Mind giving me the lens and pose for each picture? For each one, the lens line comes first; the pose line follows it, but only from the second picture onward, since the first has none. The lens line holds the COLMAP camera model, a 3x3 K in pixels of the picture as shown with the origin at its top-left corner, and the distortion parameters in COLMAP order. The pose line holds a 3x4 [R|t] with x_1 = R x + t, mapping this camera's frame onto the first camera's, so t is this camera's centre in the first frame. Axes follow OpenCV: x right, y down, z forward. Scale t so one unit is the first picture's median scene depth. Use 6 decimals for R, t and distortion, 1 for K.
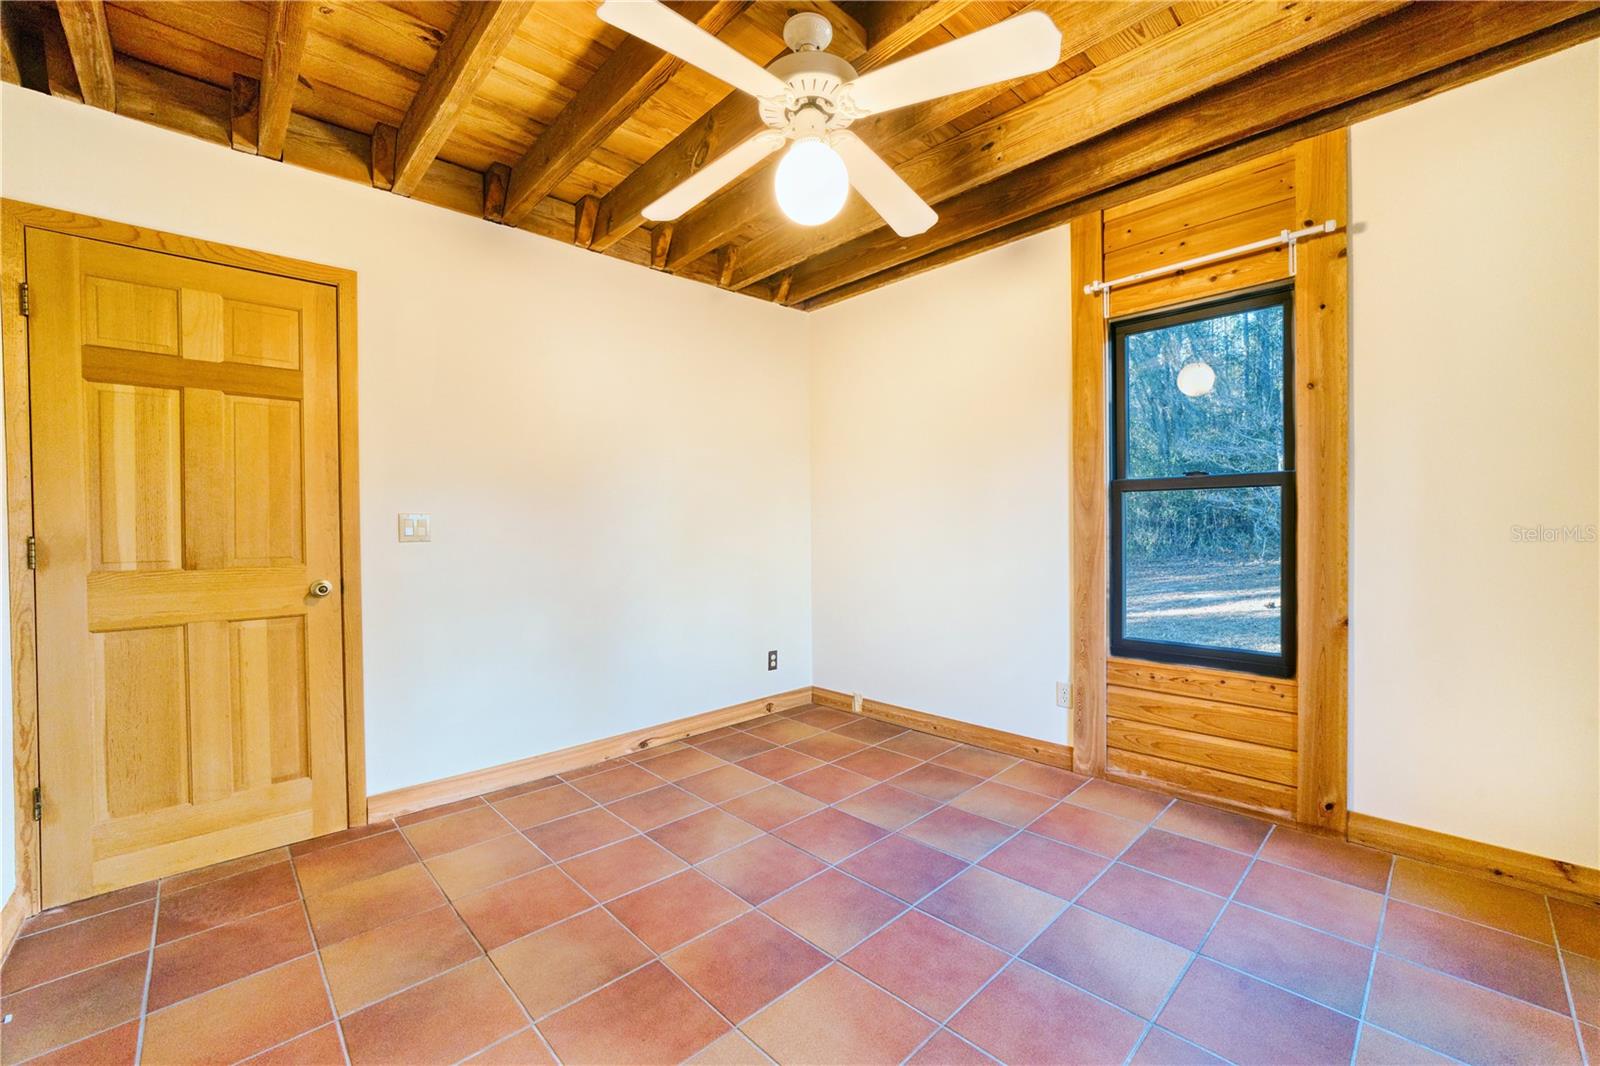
lens RADIAL K [[659.7, 0, 800.0], [0, 659.7, 533.0], [0, 0, 1]] dist [-0.043222, 0.008682]
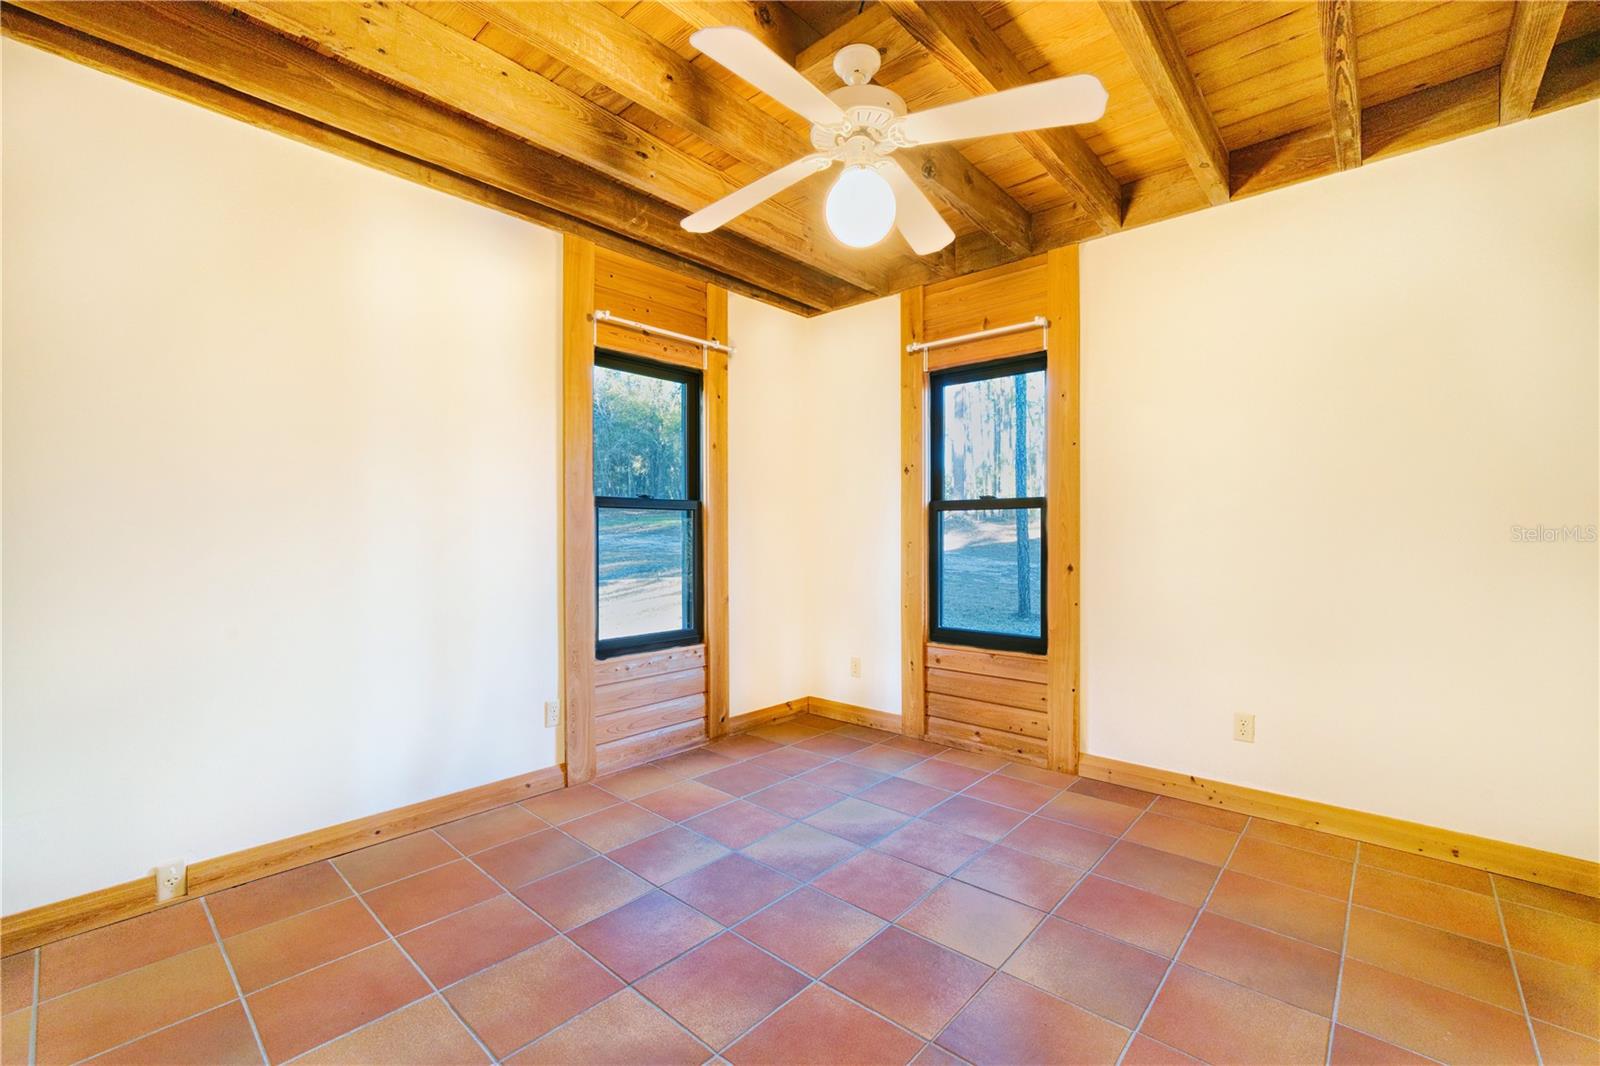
lens RADIAL K [[661.5, 0, 828.9], [0, 661.5, 531.0], [0, 0, 1]] dist [-0.013077, -0.000012]
pose [[-0.097821, 0.018886, 0.995025, -0.755465], [0.016593, 0.999712, -0.017344, 0.002503], [-0.995066, 0.014814, -0.098106, 0.851237]]
